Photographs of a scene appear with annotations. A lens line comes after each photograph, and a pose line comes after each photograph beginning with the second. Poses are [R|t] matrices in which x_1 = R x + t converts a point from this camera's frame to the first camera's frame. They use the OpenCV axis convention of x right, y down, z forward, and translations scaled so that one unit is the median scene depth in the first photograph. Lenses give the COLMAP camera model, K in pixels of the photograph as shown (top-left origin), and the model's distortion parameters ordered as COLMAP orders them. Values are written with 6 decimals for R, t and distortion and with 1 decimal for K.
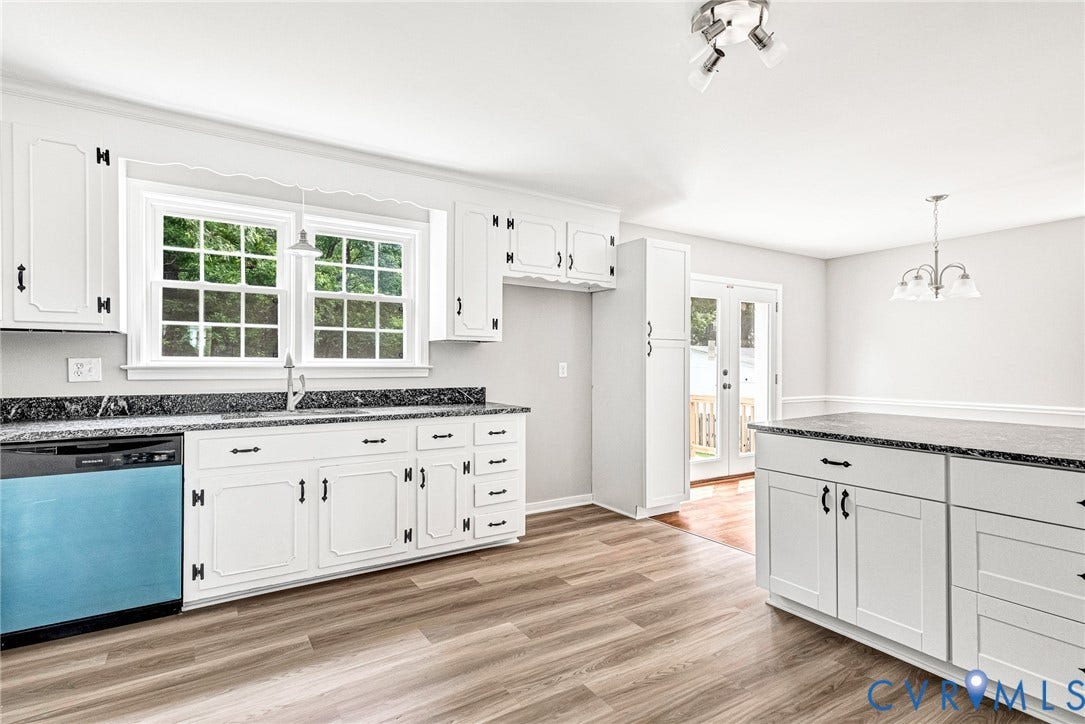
lens RADIAL K [[520.3, 0, 480.6], [0, 520.3, 364.5], [0, 0, 1]] dist [0.010399, -0.000331]
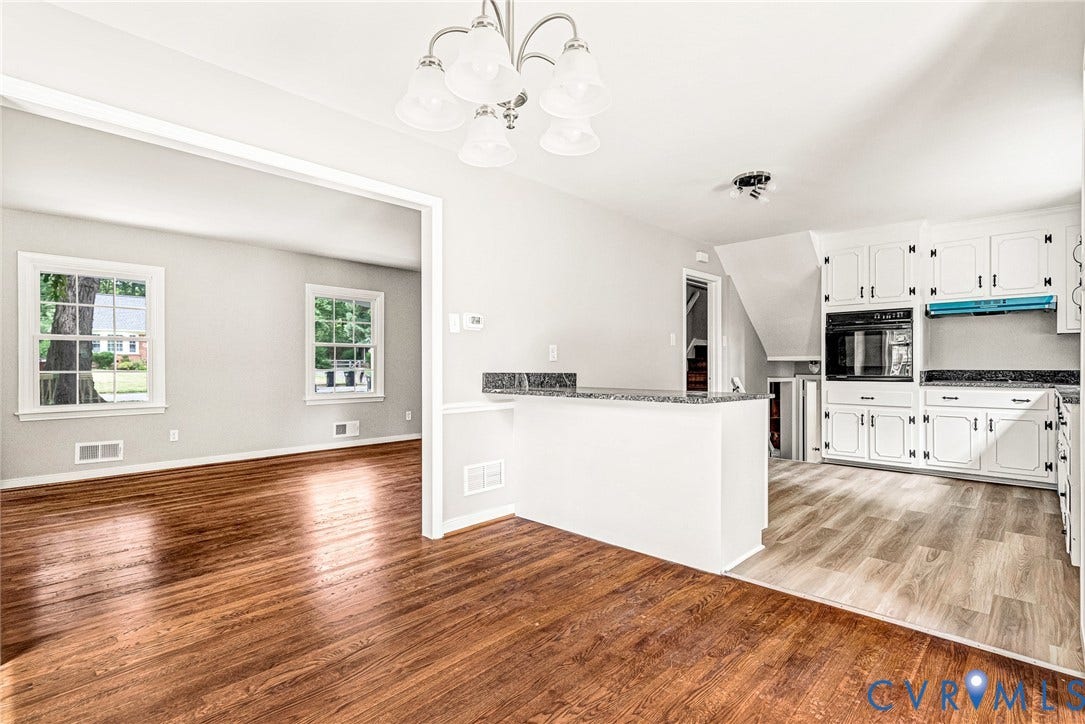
lens RADIAL K [[511.7, 0, 504.4], [0, 511.7, 367.3], [0, 0, 1]] dist [0.000567, -0.000214]
pose [[-0.964157, 0.000564, -0.265333, 1.197592], [-0.000216, 0.999996, 0.002910, 0.040182], [0.265333, 0.002863, -0.964153, 1.656724]]
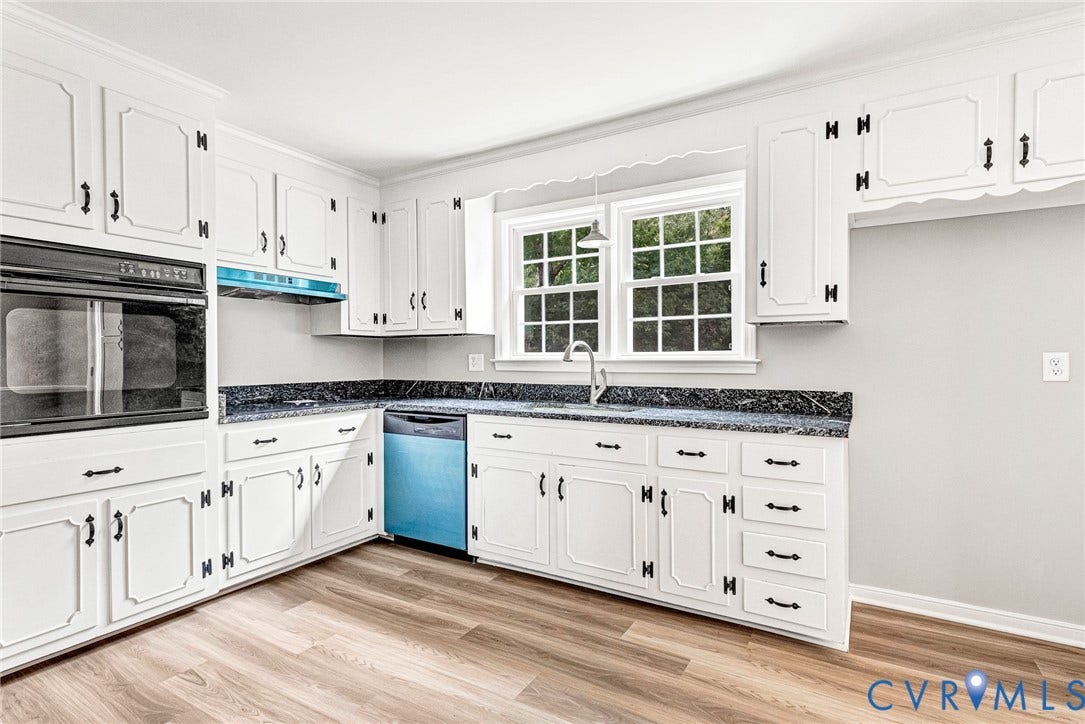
lens RADIAL K [[505.8, 0, 579.6], [0, 505.8, 360.9], [0, 0, 1]] dist [0.006264, -0.000108]
pose [[0.530444, 0.001941, -0.847718, 0.459669], [0.003911, 0.999981, 0.004737, 0.000766], [0.847711, -0.005829, 0.530427, 0.483770]]
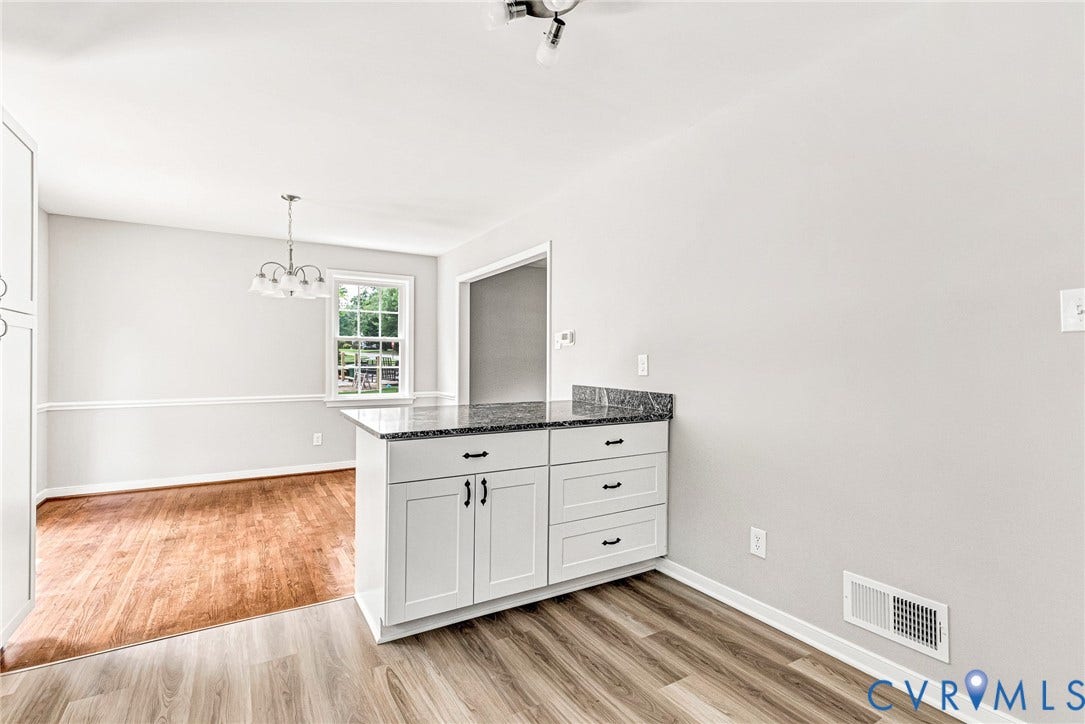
lens RADIAL K [[539.7, 0, 603.9], [0, 539.7, 362.2], [0, 0, 1]] dist [0.000355, 0.000569]
pose [[-0.100043, -0.000812, 0.994983, -0.297930], [-0.001909, 0.999998, 0.000624, 0.001882], [-0.994981, -0.001837, -0.100044, 0.618581]]
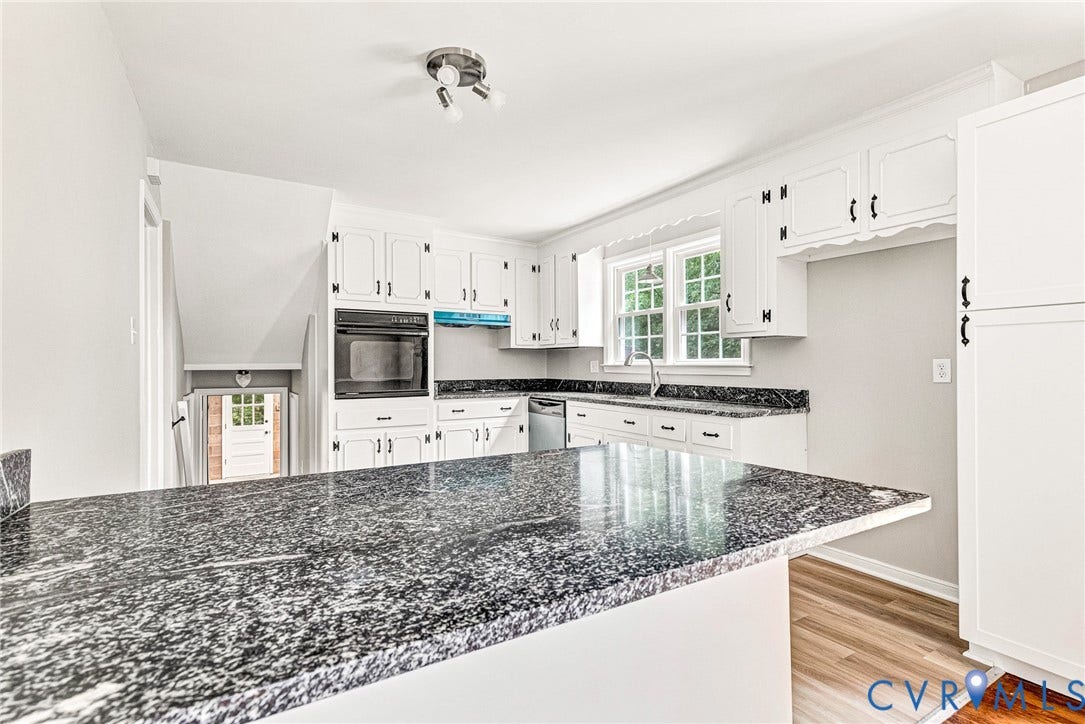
lens RADIAL K [[523.3, 0, 579.8], [0, 523.3, 361.9], [0, 0, 1]] dist [0.005805, -0.000167]
pose [[0.073177, -0.006689, -0.997297, 1.030537], [0.002554, 0.999975, -0.006520, 0.004048], [0.997316, -0.002070, 0.073193, 0.737505]]
